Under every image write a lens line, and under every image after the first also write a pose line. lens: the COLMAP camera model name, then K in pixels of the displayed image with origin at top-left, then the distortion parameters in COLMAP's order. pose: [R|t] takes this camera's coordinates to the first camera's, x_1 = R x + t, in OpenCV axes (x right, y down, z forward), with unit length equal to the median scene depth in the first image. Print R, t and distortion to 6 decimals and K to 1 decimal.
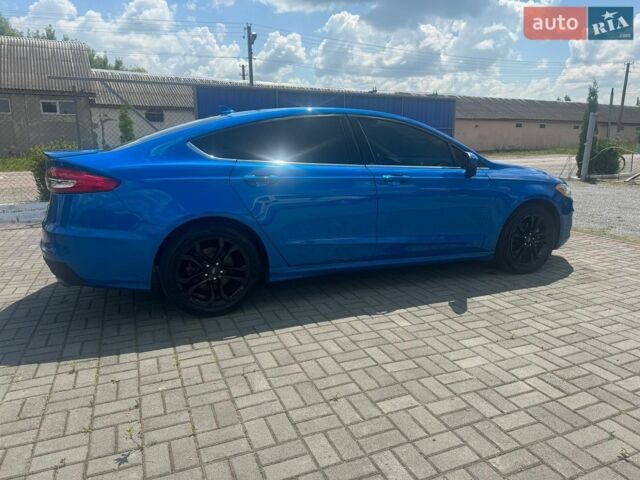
lens RADIAL K [[448.6, 0, 322.8], [0, 448.6, 239.8], [0, 0, 1]] dist [0.070744, -0.095744]
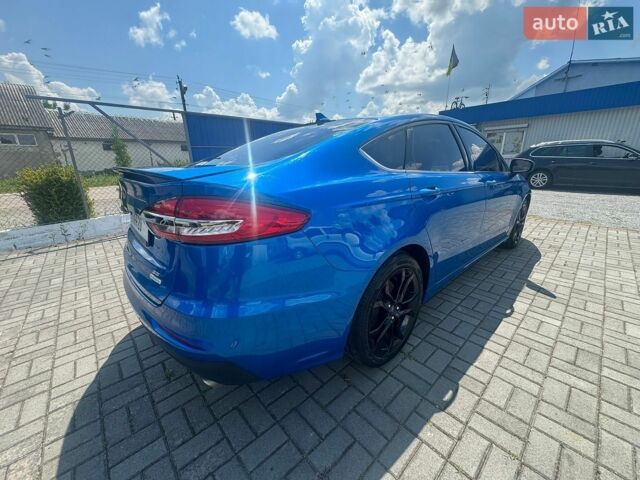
lens RADIAL K [[254.7, 0, 320.0], [0, 254.7, 240.0], [0, 0, 1]] dist [-0.000626, 0.000033]
pose [[0.942656, -0.121619, 0.310820, -0.487327], [0.094769, 0.990451, 0.100132, -0.114021], [-0.320030, -0.064934, 0.945180, 0.598371]]
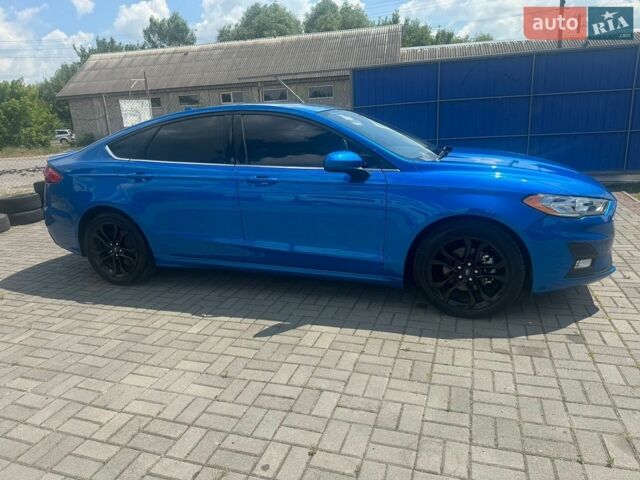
lens RADIAL K [[448.6, 0, 322.8], [0, 448.6, 239.8], [0, 0, 1]] dist [0.070744, -0.095744]
pose [[0.744901, 0.135332, -0.653306, 0.978816], [-0.092294, 0.990699, 0.099988, -0.131938], [0.660761, -0.014185, 0.750463, 0.428134]]
